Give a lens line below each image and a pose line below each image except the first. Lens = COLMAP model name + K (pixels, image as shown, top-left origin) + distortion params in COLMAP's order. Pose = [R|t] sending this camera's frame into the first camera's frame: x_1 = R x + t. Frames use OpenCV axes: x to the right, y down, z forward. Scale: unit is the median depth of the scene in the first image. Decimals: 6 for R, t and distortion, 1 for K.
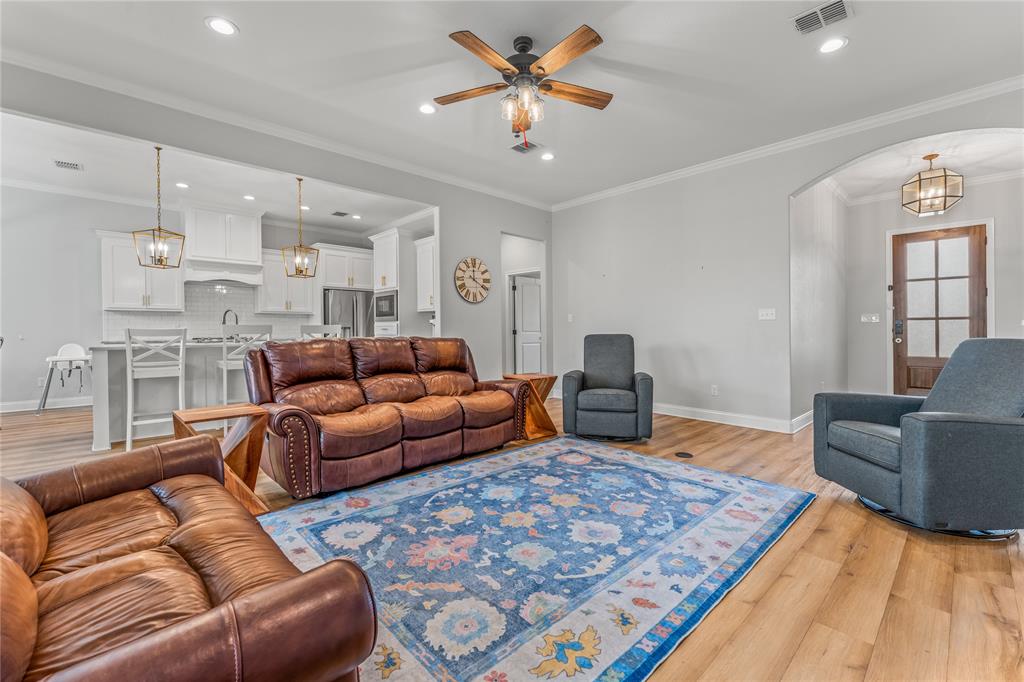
lens RADIAL K [[426.7, 0, 516.1], [0, 426.7, 329.9], [0, 0, 1]] dist [0.000461, 0.000144]
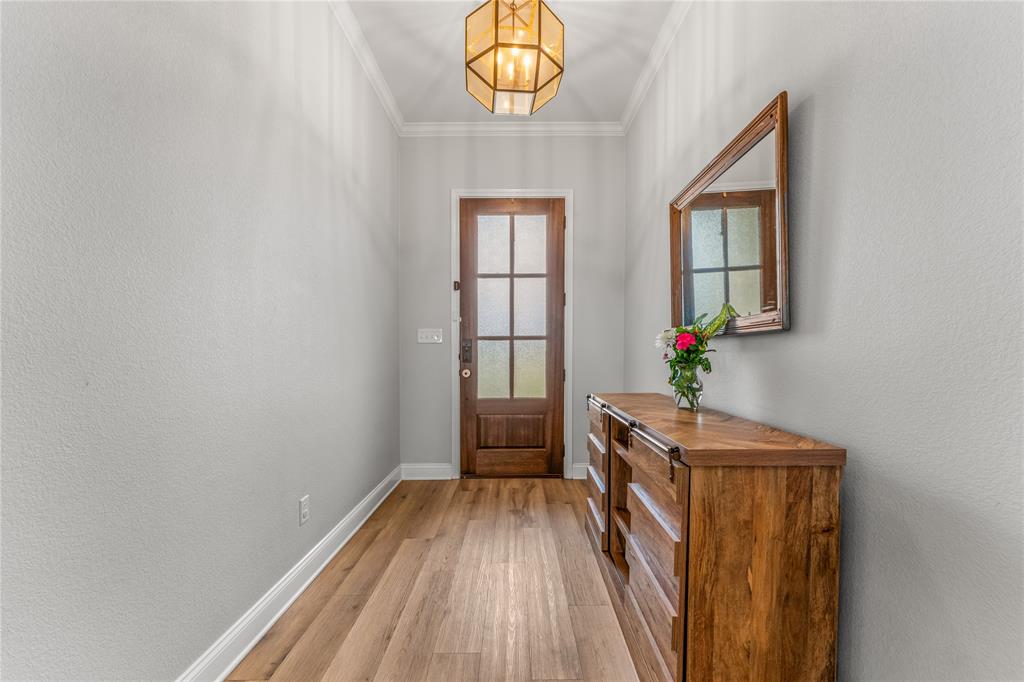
lens RADIAL K [[416.8, 0, 513.0], [0, 416.8, 342.6], [0, 0, 1]] dist [0.001163, 0.000419]
pose [[0.675783, 0.004645, 0.737086, 0.518134], [-0.005162, 0.999985, -0.001570, -0.018082], [-0.737083, -0.002744, 0.675797, 0.567010]]
